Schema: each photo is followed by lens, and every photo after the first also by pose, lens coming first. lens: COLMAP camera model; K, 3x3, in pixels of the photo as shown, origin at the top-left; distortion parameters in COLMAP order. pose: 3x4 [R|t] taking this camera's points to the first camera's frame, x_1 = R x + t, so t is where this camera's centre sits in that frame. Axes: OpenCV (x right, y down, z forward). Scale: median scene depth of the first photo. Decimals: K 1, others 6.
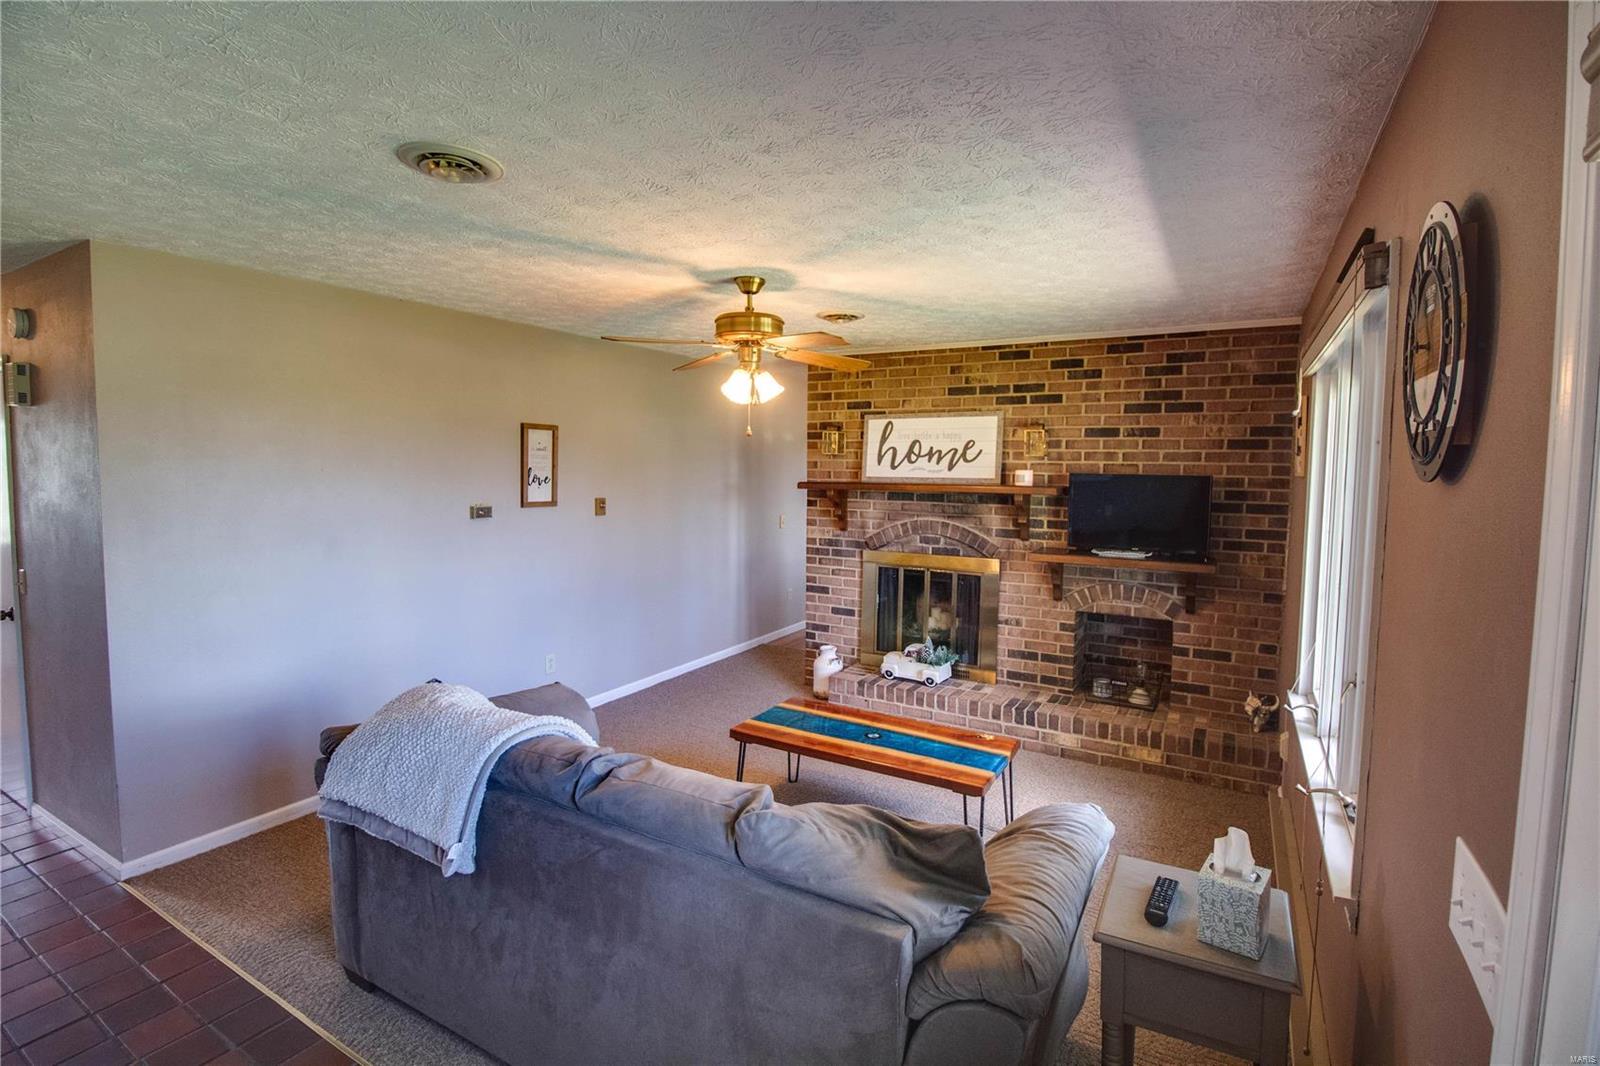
lens RADIAL K [[737.6, 0, 804.5], [0, 737.6, 522.4], [0, 0, 1]] dist [0.000564, -0.000025]
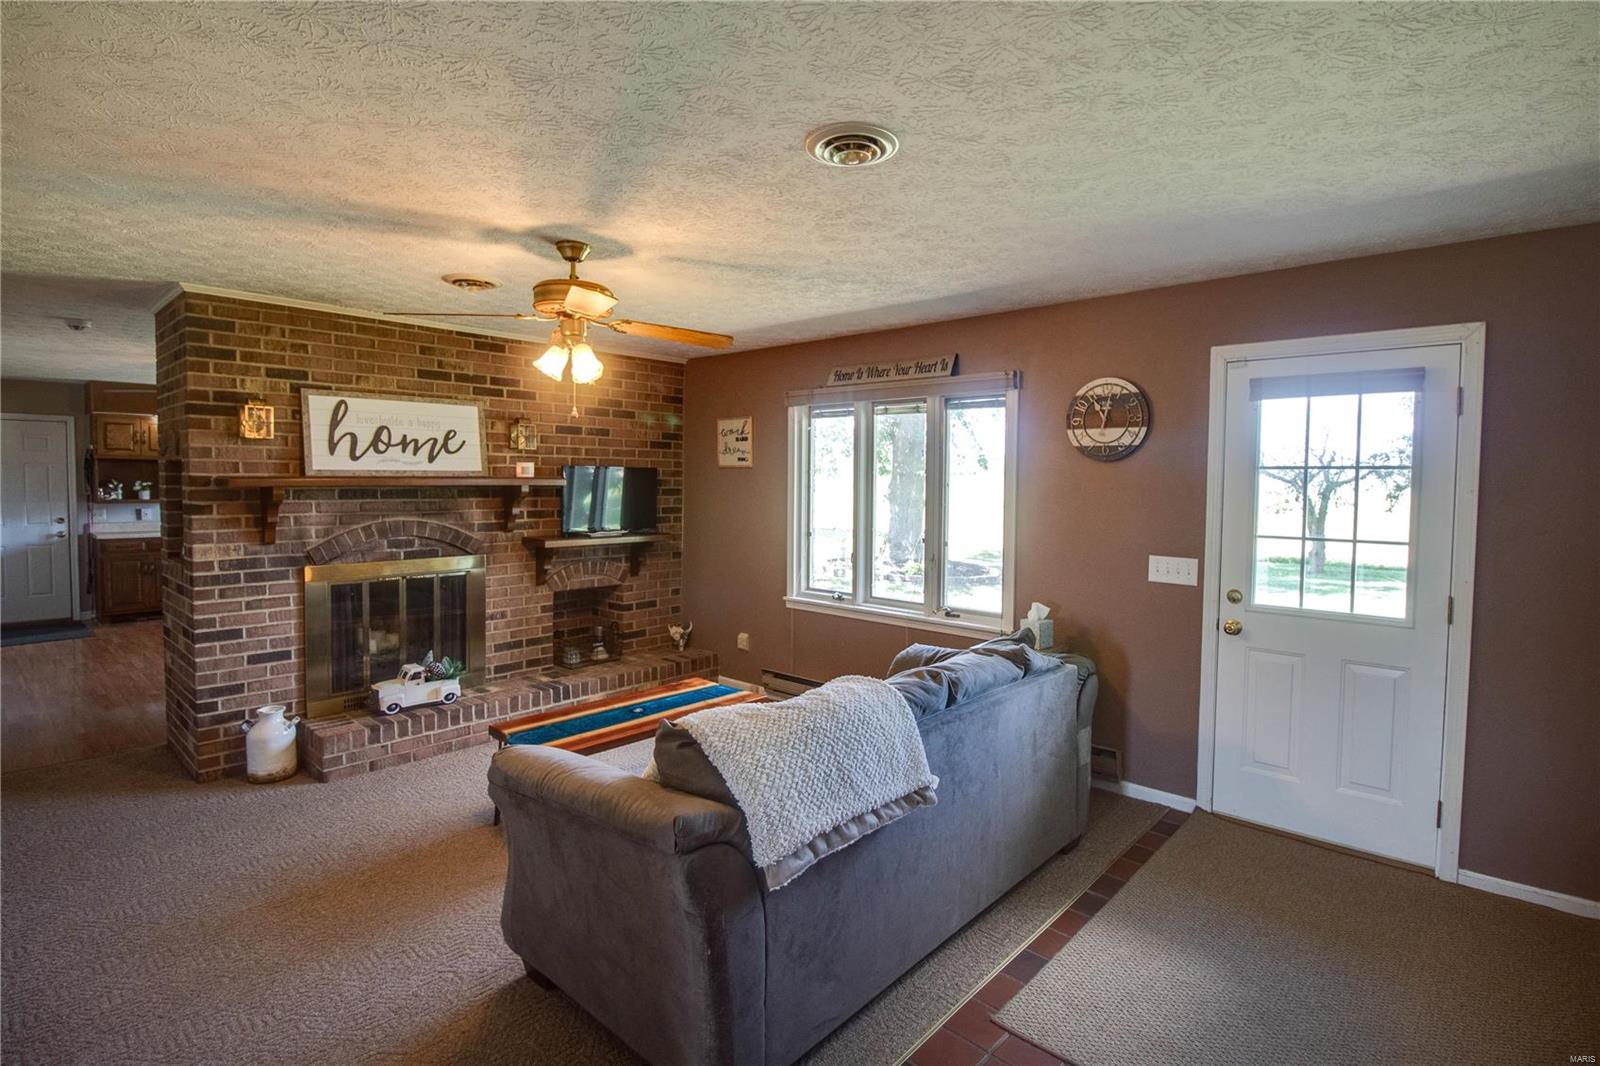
lens RADIAL K [[808.9, 0, 802.5], [0, 808.9, 529.2], [0, 0, 1]] dist [-0.001767, -0.000216]
pose [[0.211600, -0.067750, 0.975005, -0.679616], [0.071312, 0.996006, 0.053733, -0.010103], [-0.974751, 0.058160, 0.215586, 0.355636]]
